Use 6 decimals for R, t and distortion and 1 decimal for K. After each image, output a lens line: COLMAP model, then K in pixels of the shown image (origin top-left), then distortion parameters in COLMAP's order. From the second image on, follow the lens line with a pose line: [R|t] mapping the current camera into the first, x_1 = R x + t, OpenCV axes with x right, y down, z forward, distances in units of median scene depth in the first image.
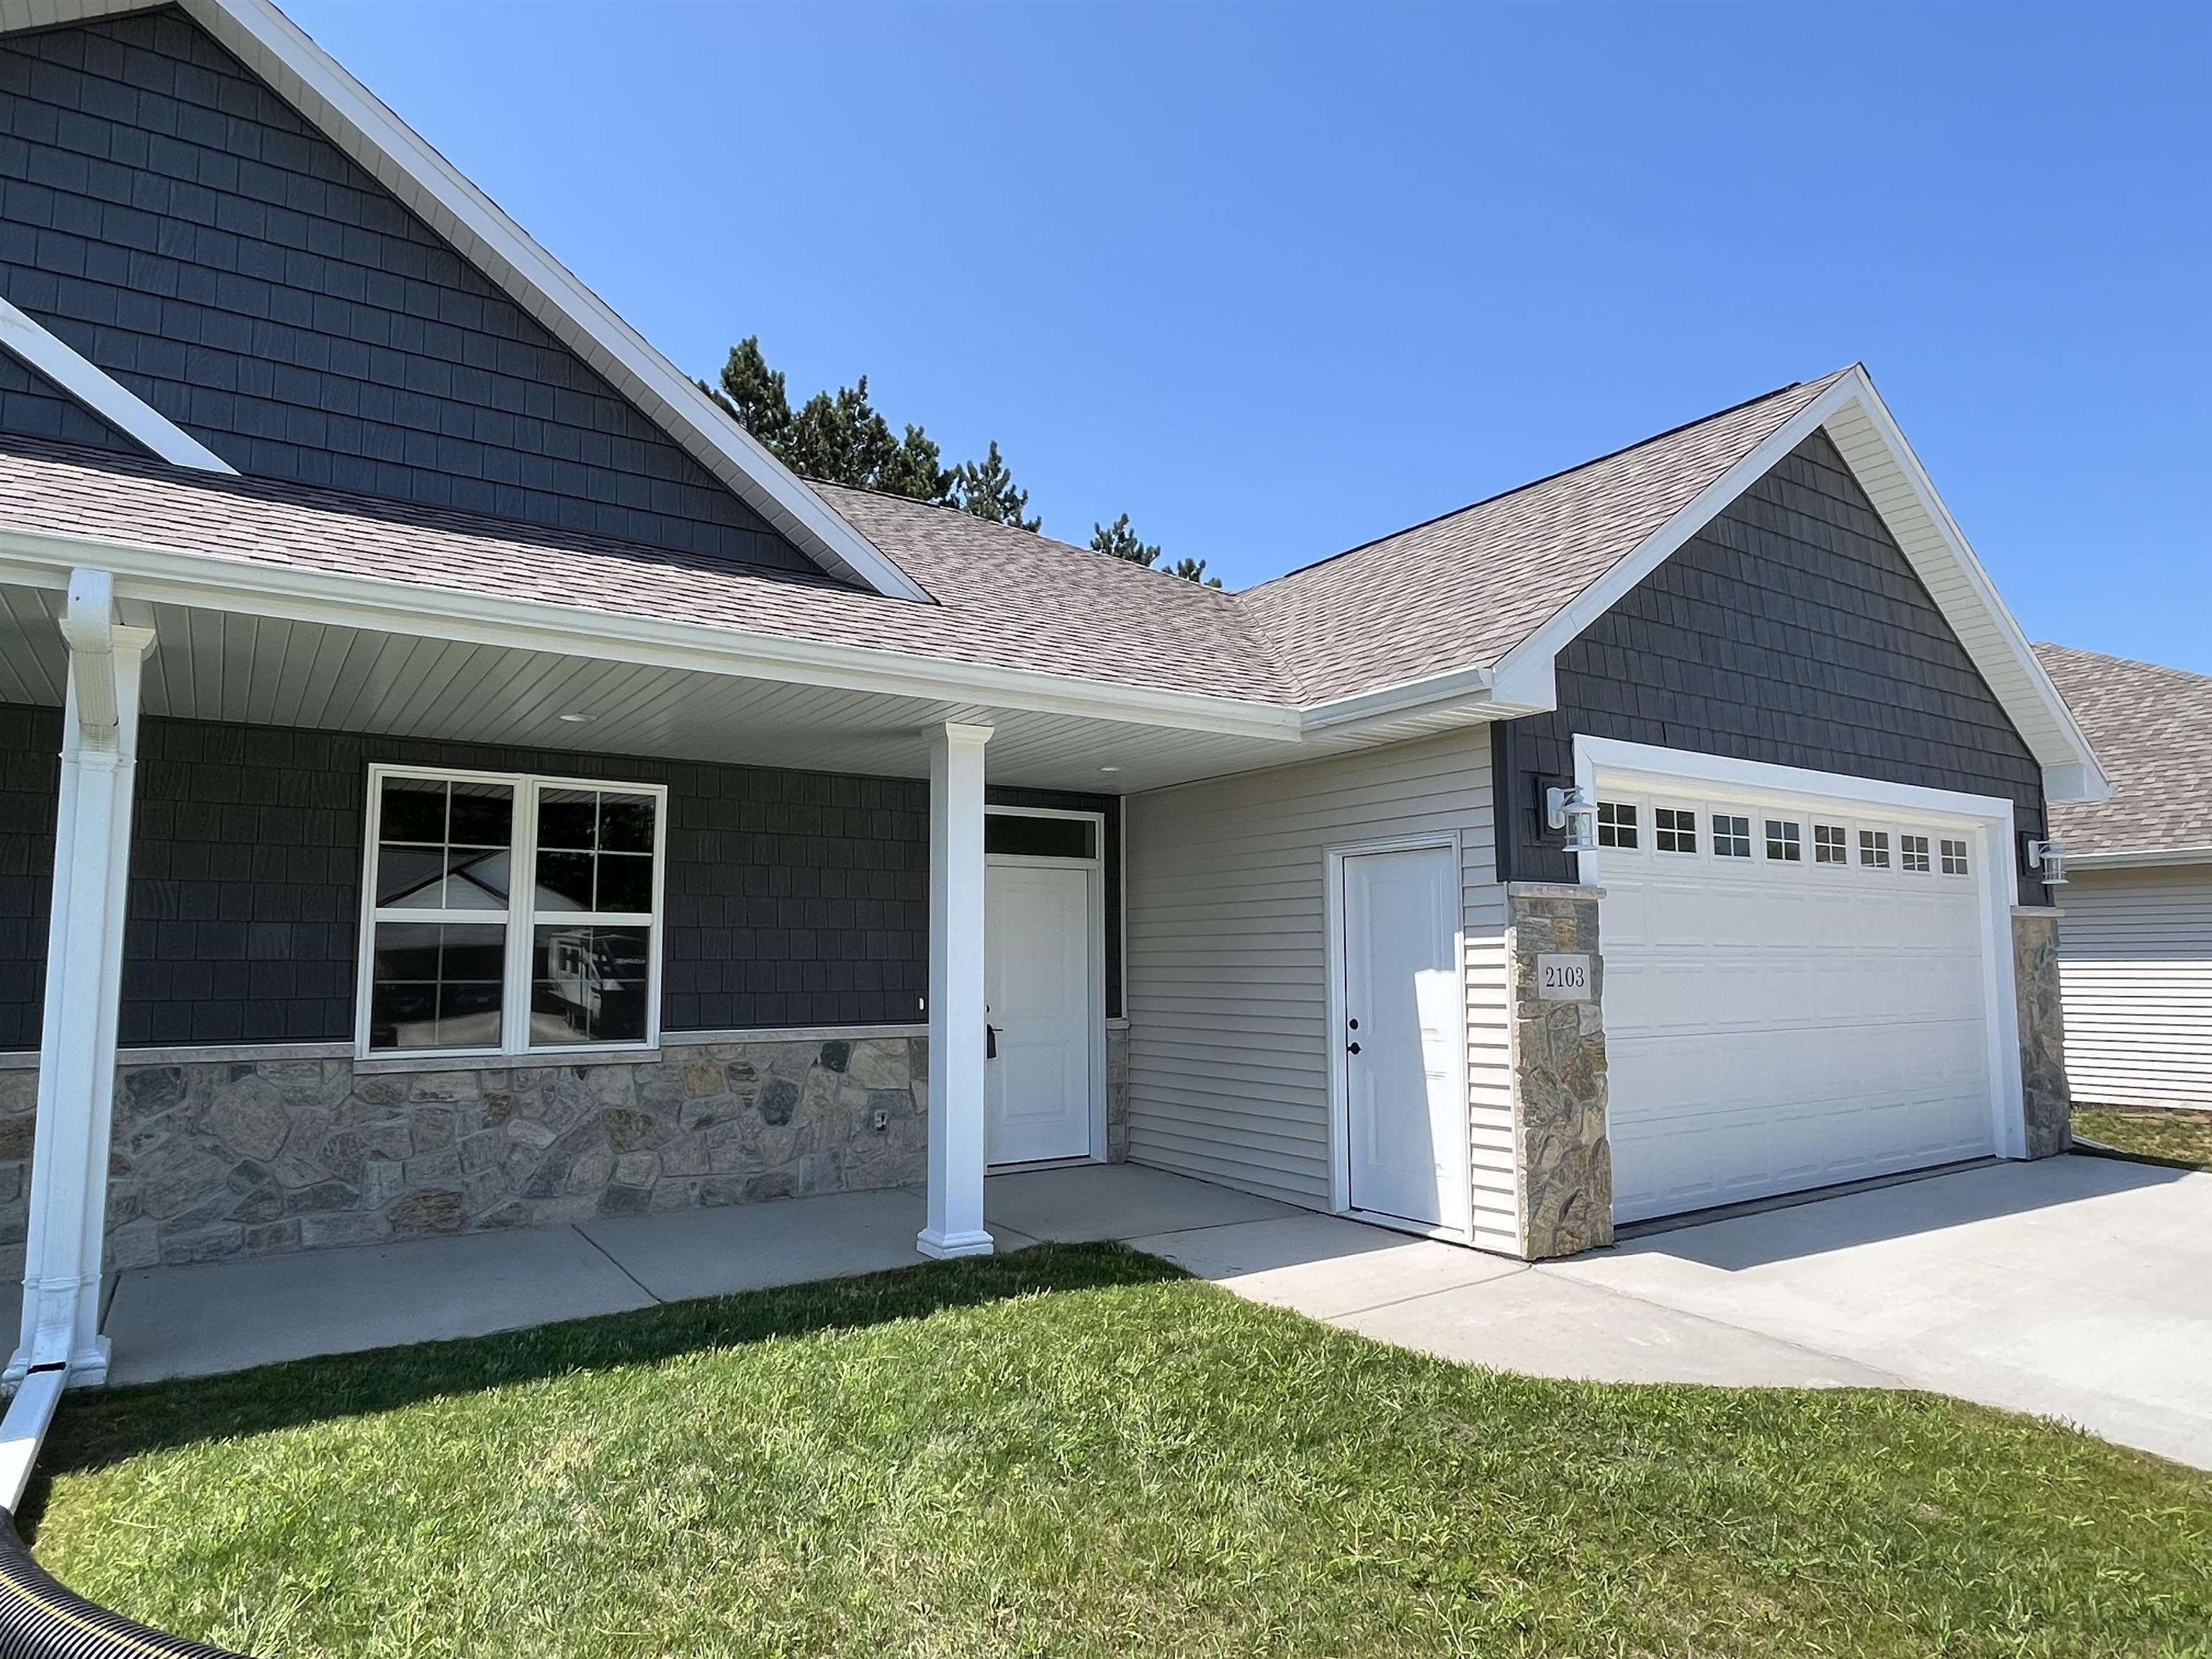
lens RADIAL K [[1318.1, 0, 1102.3], [0, 1318.1, 850.6], [0, 0, 1]] dist [-0.001442, 0.001026]
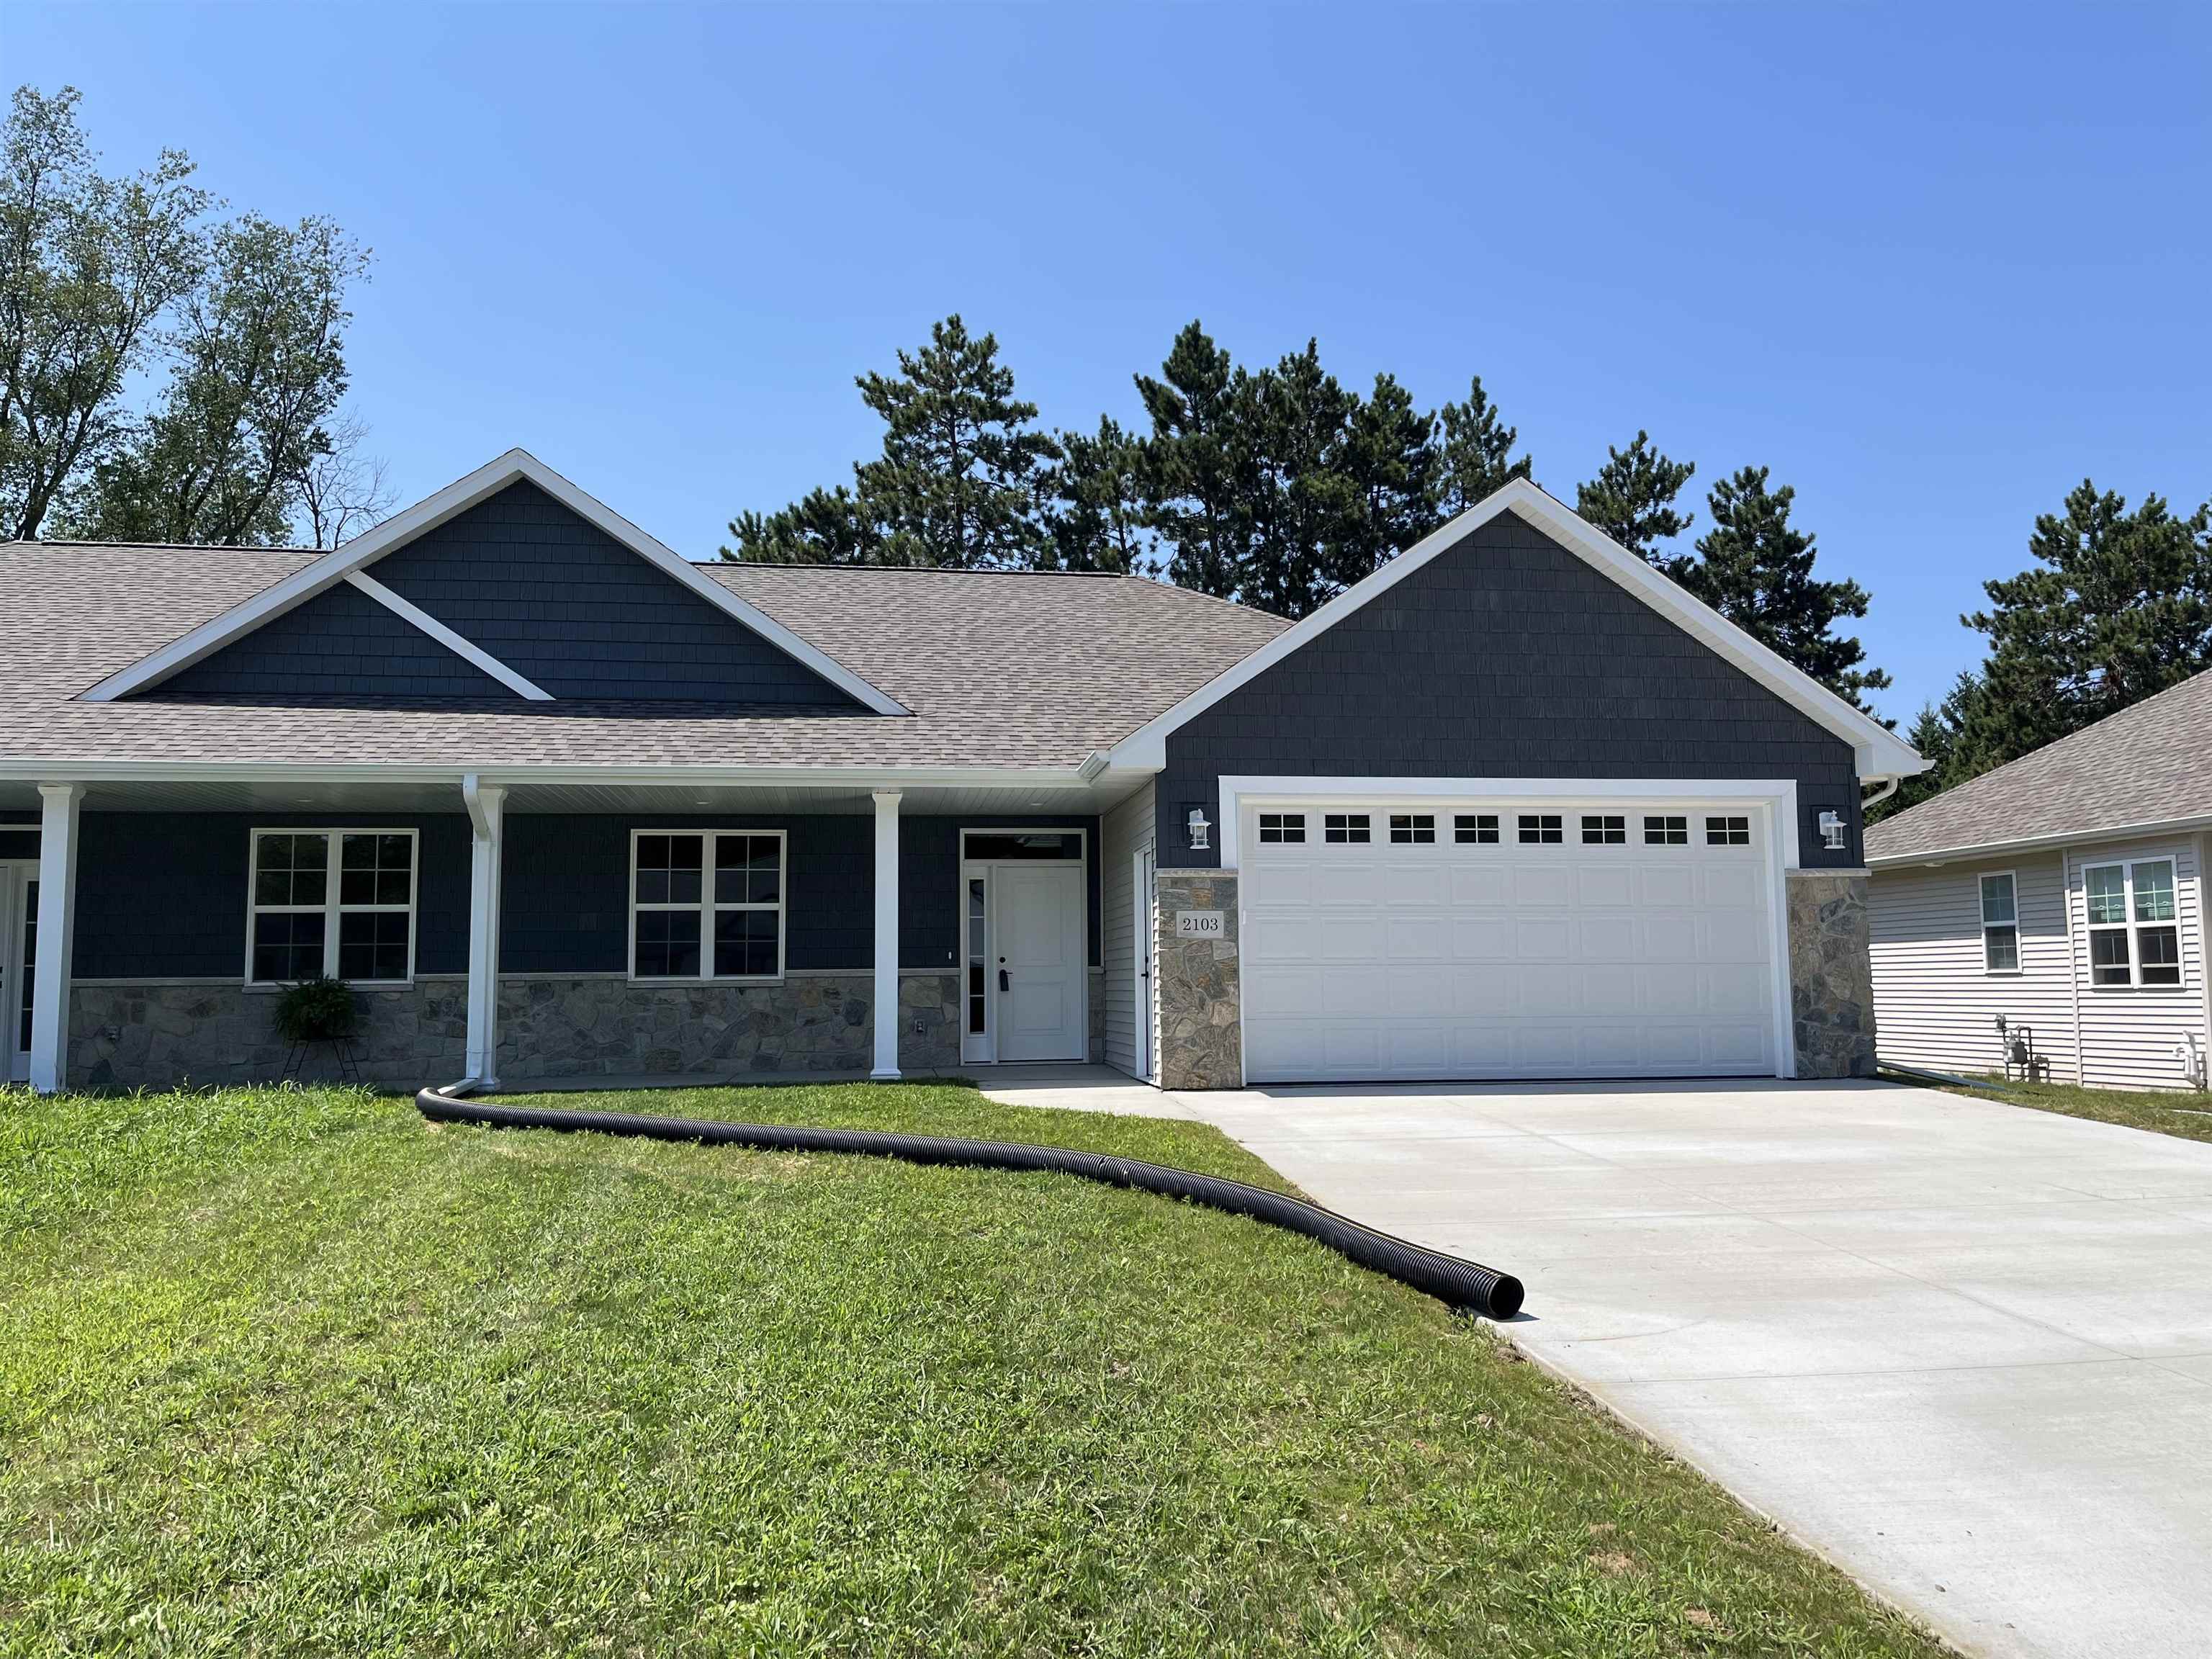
lens RADIAL K [[1652.1, 0, 1106.0], [0, 1652.1, 829.5], [0, 0, 1]] dist [0.057931, -0.000569]
pose [[0.906821, -0.046772, -0.418913, 1.013416], [0.044877, 0.998889, -0.014380, 0.000794], [0.419120, -0.005760, 0.907913, -0.851778]]
